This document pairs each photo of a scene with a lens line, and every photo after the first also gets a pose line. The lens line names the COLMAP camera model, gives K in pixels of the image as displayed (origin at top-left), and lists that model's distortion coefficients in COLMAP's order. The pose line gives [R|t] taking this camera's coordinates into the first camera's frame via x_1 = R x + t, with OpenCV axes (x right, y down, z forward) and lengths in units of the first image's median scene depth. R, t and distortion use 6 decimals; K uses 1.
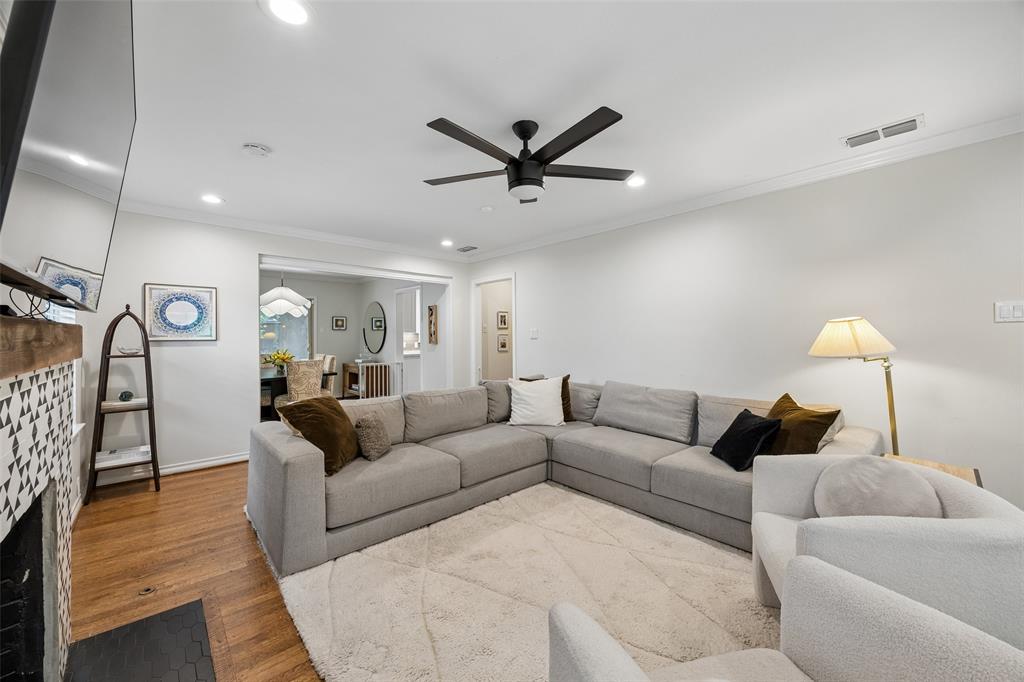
lens RADIAL K [[389.7, 0, 514.7], [0, 389.7, 334.0], [0, 0, 1]] dist [-0.002932, -0.000250]
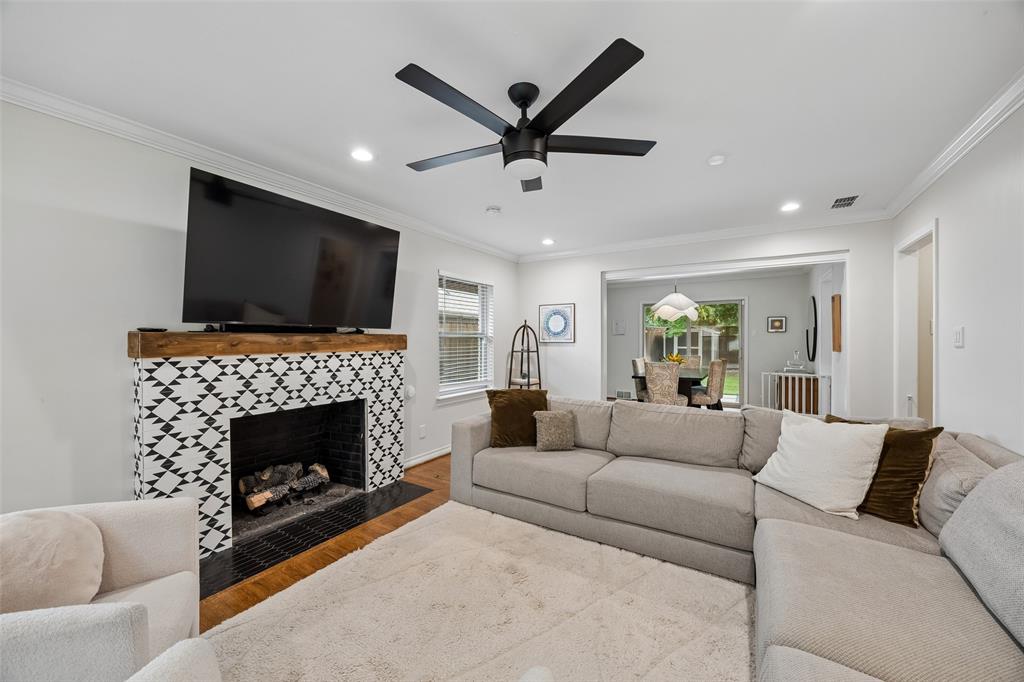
lens RADIAL K [[389.7, 0, 507.3], [0, 389.7, 341.8], [0, 0, 1]] dist [-0.002932, -0.000250]
pose [[0.263442, 0.010268, -0.964621, 0.601198], [0.003421, 0.999927, 0.011578, -0.003515], [0.964669, -0.006350, 0.263388, 0.534376]]
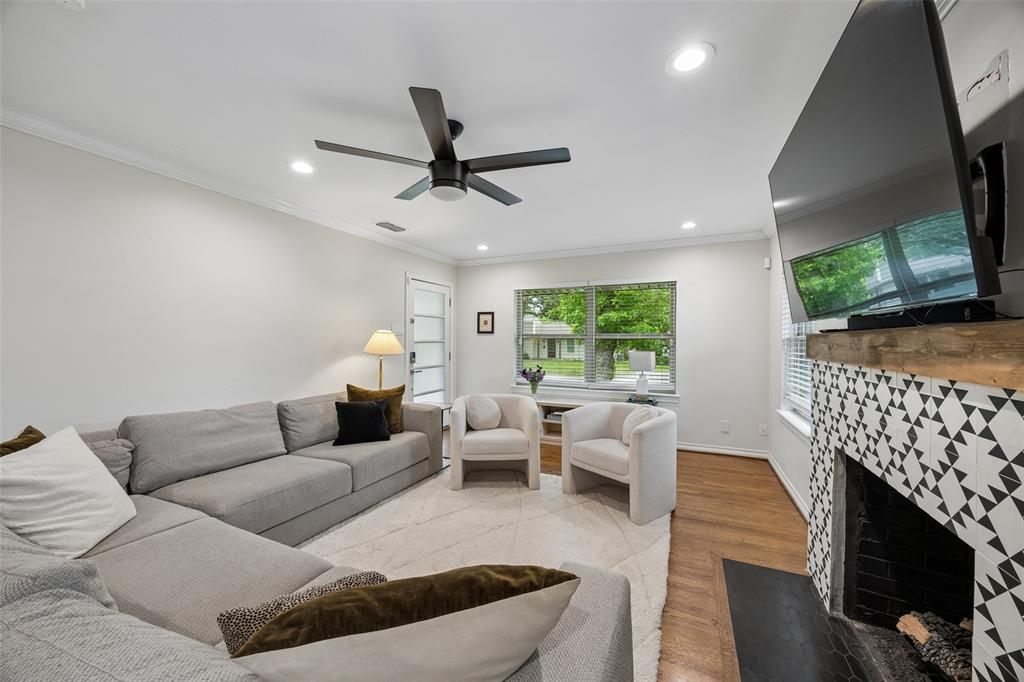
lens RADIAL K [[389.7, 0, 510.1], [0, 389.7, 342.0], [0, 0, 1]] dist [-0.002932, -0.000250]
pose [[-0.384752, -0.001691, 0.923019, -0.612030], [-0.006592, 0.999978, -0.000916, 0.004180], [-0.922997, -0.006437, -0.384754, 0.812332]]
